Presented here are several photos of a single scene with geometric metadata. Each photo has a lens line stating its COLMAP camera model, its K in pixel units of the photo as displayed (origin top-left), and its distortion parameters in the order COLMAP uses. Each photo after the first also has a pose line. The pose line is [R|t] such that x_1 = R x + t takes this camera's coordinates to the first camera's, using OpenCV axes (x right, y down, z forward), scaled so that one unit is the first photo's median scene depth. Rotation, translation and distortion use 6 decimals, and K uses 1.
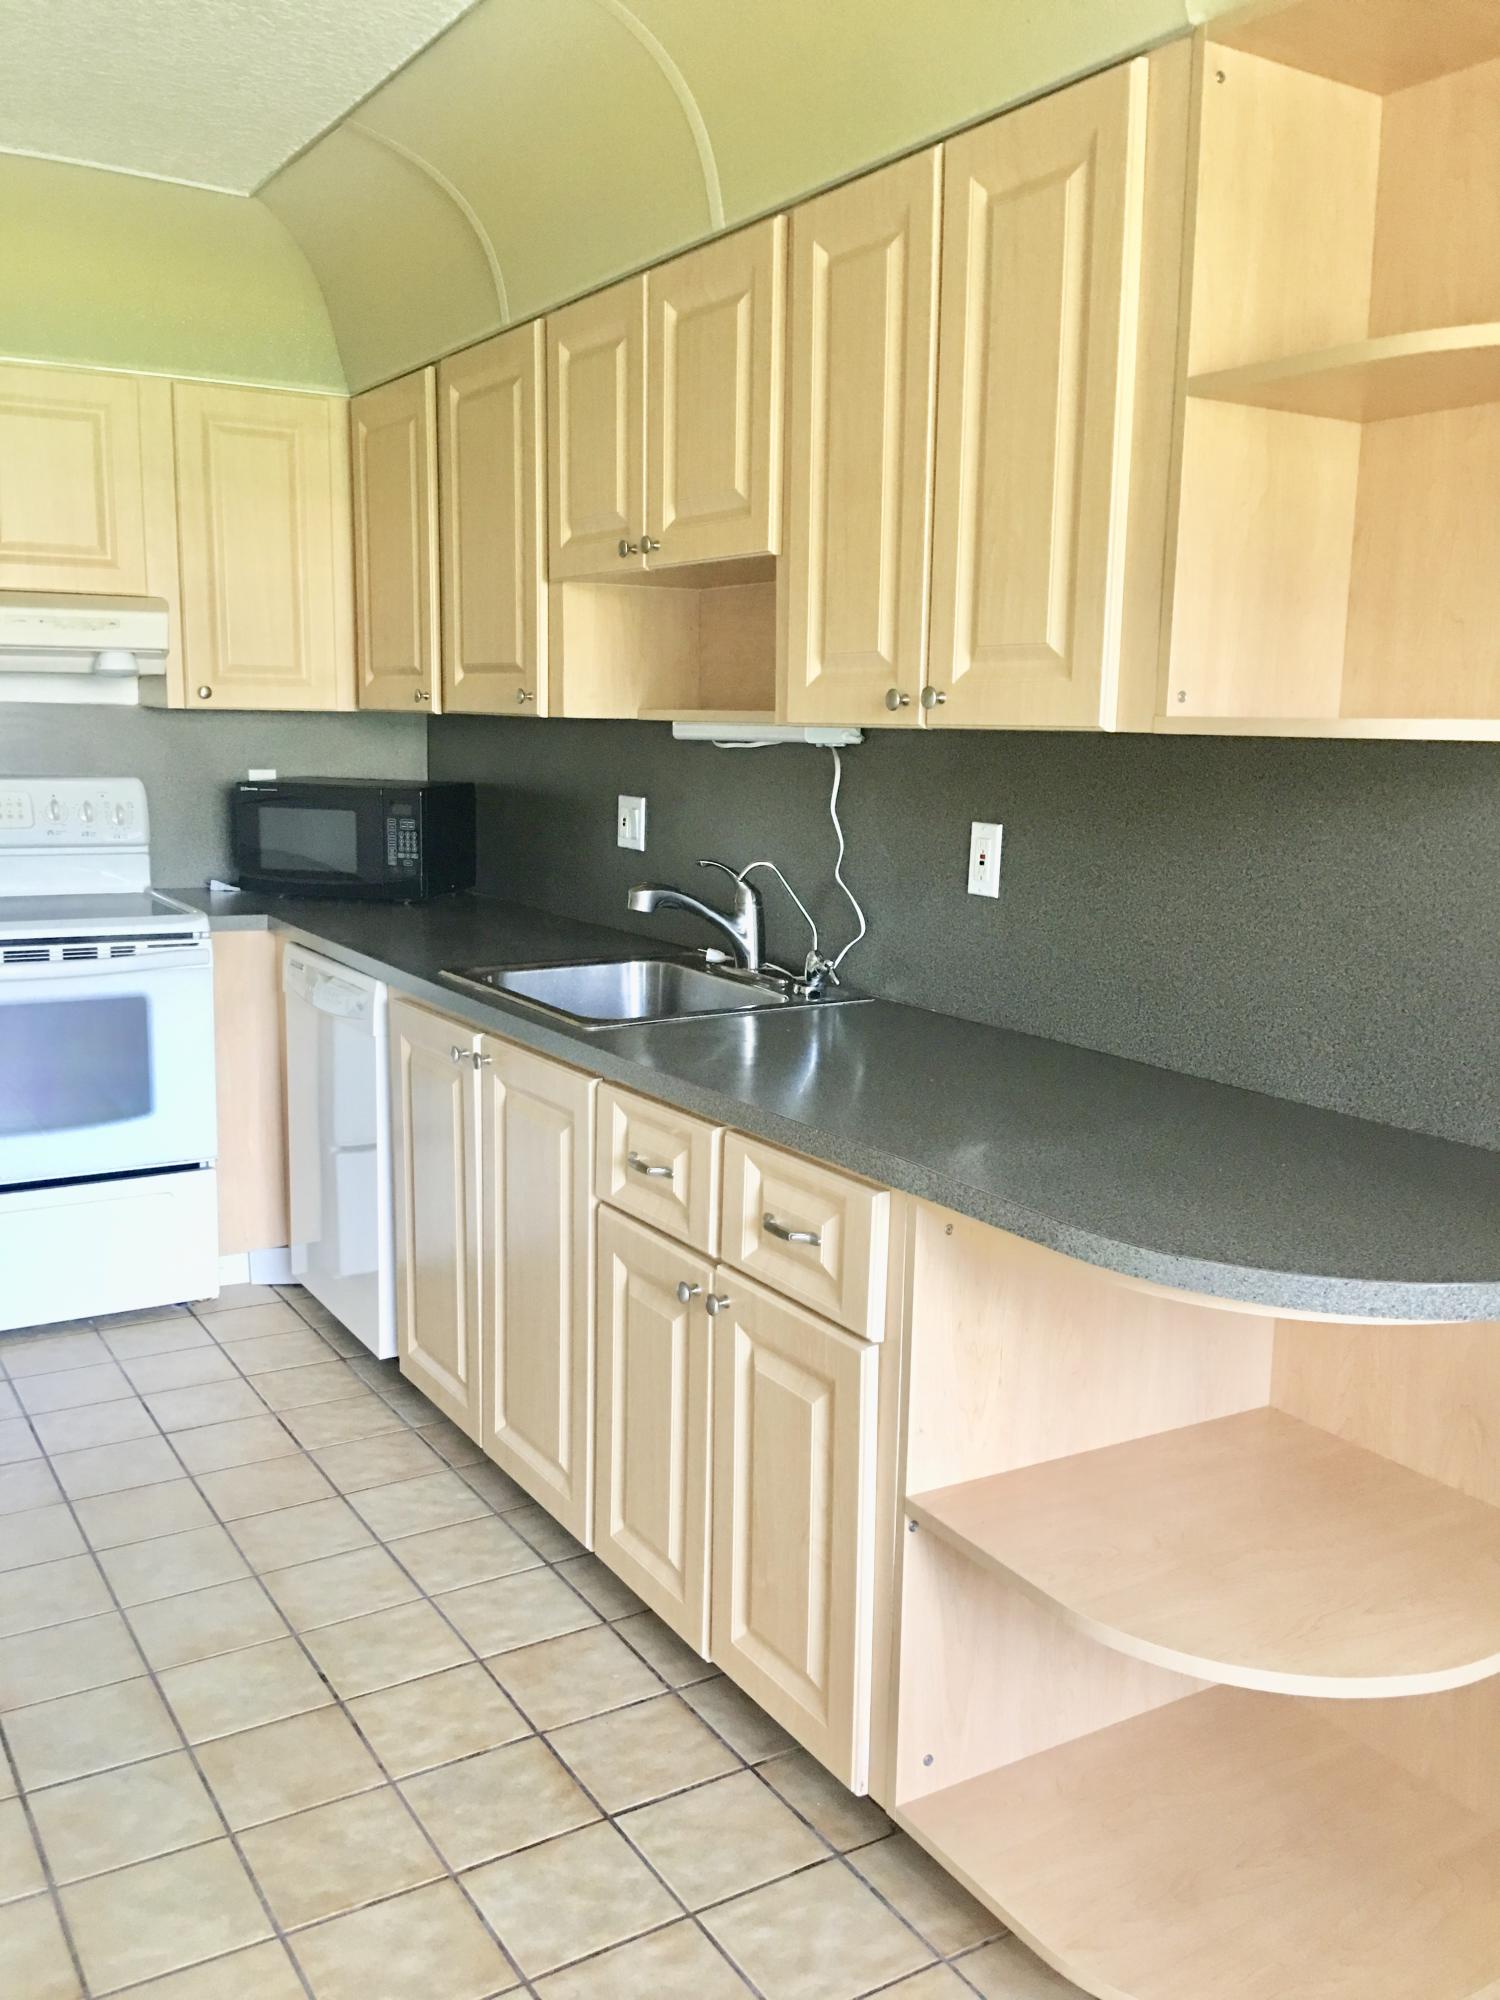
lens RADIAL K [[1716.1, 0, 753.7], [0, 1716.1, 998.3], [0, 0, 1]] dist [0.020892, -0.003666]
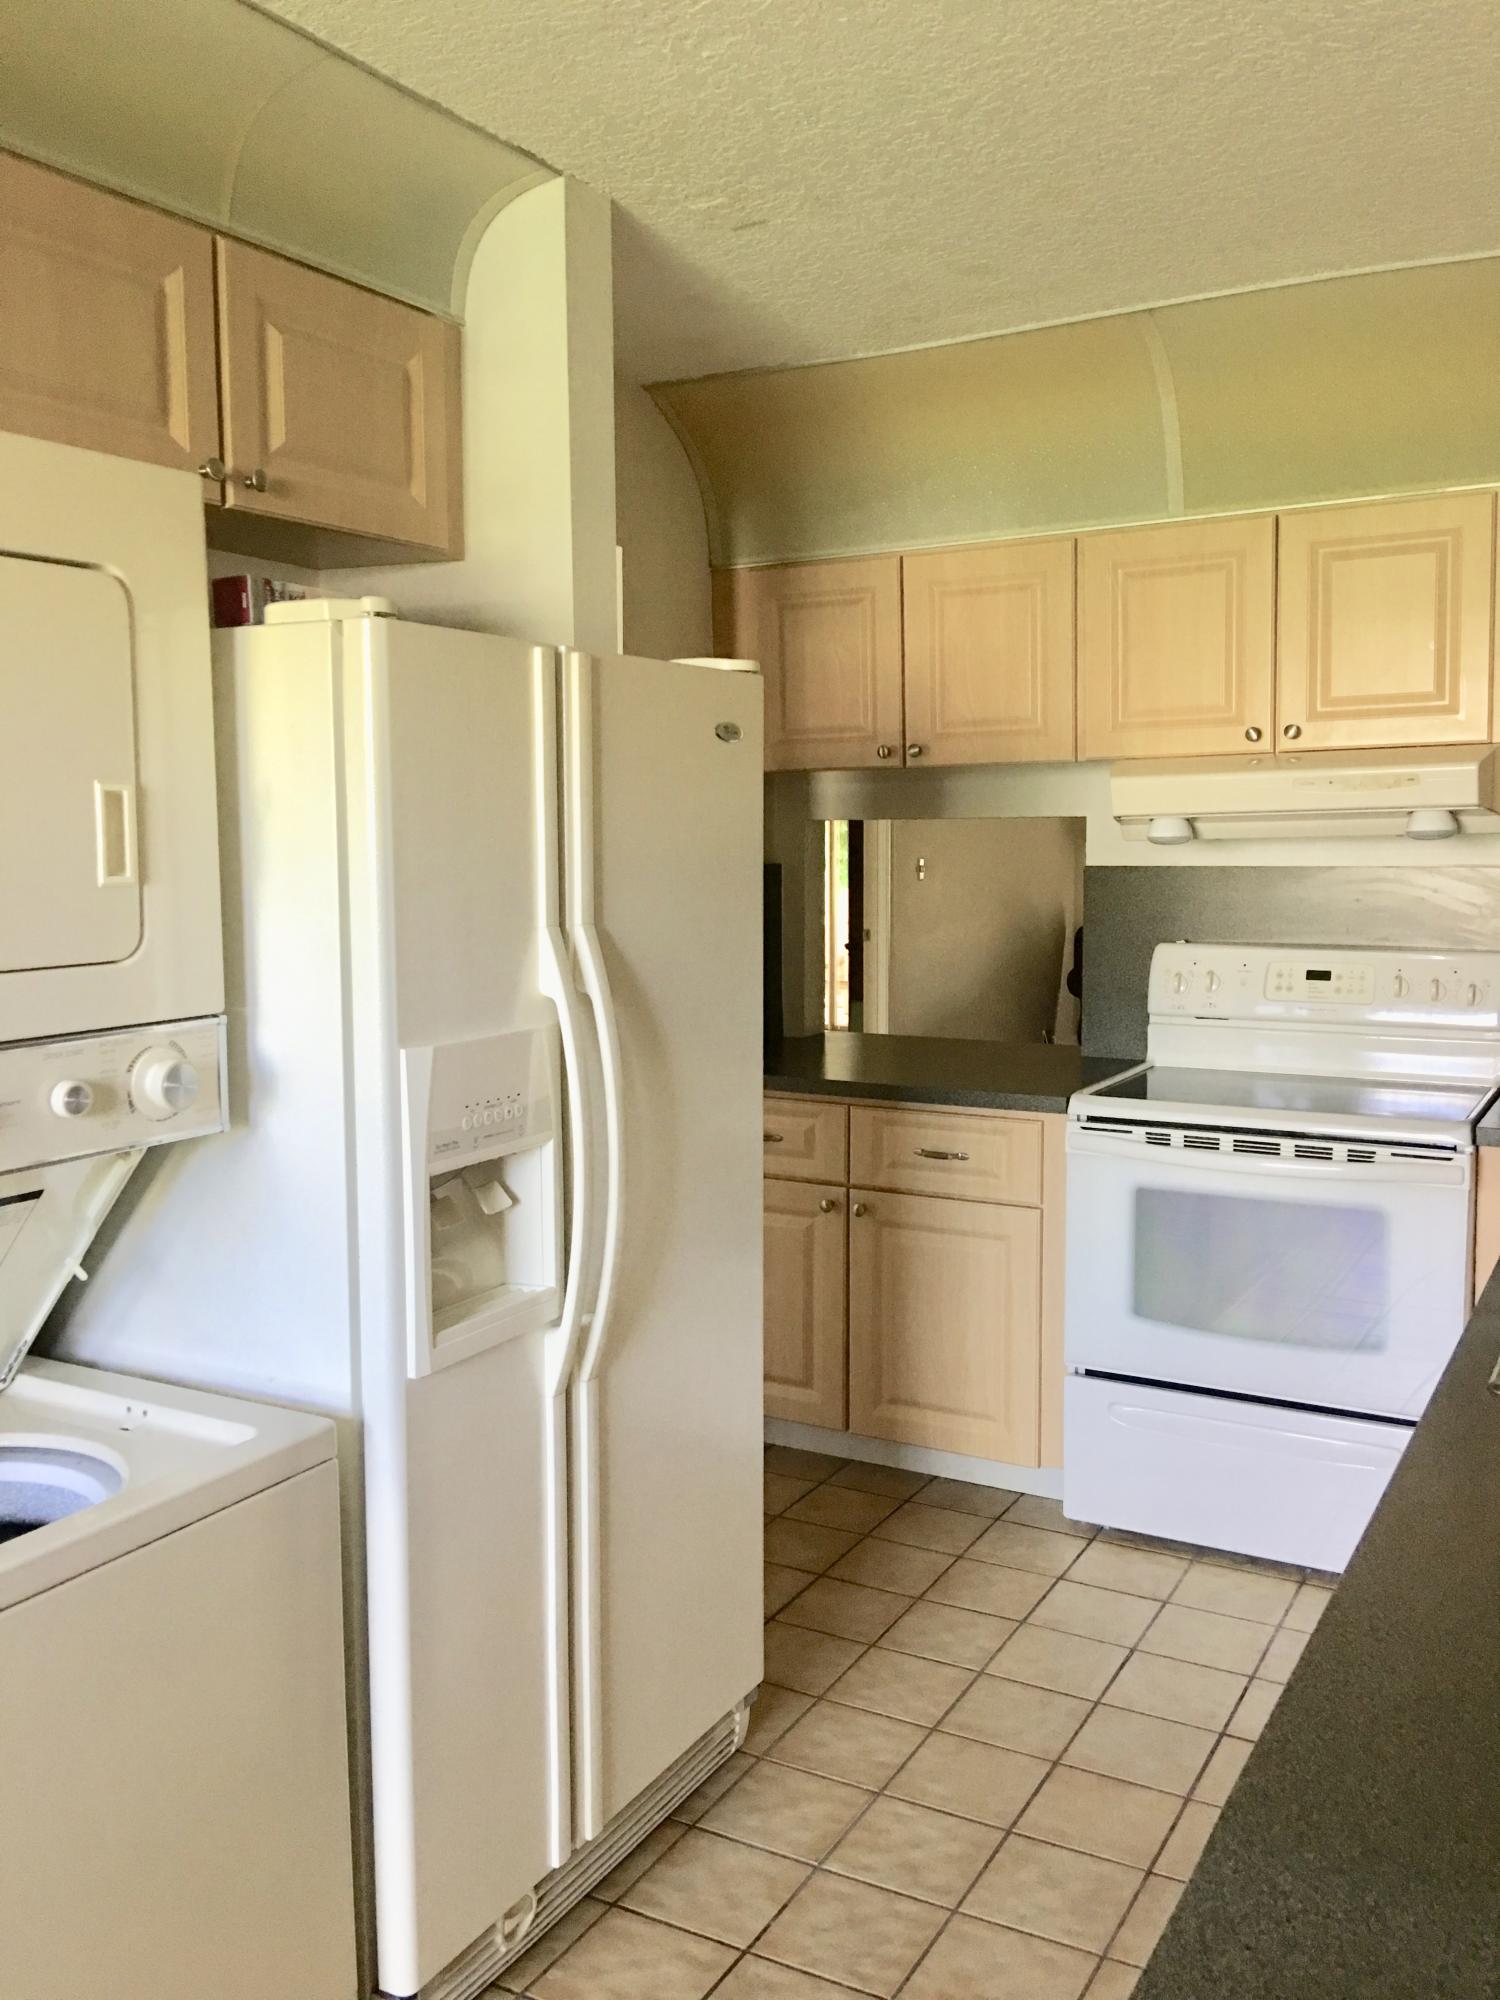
lens RADIAL K [[1716.1, 0, 754.1], [0, 1716.1, 1004.3], [0, 0, 1]] dist [0.020892, -0.003666]
pose [[0.500107, 0.056542, -0.864116, 0.219979], [-0.124498, 0.992194, -0.007130, -0.058576], [0.856968, 0.111146, 0.503242, 0.297378]]
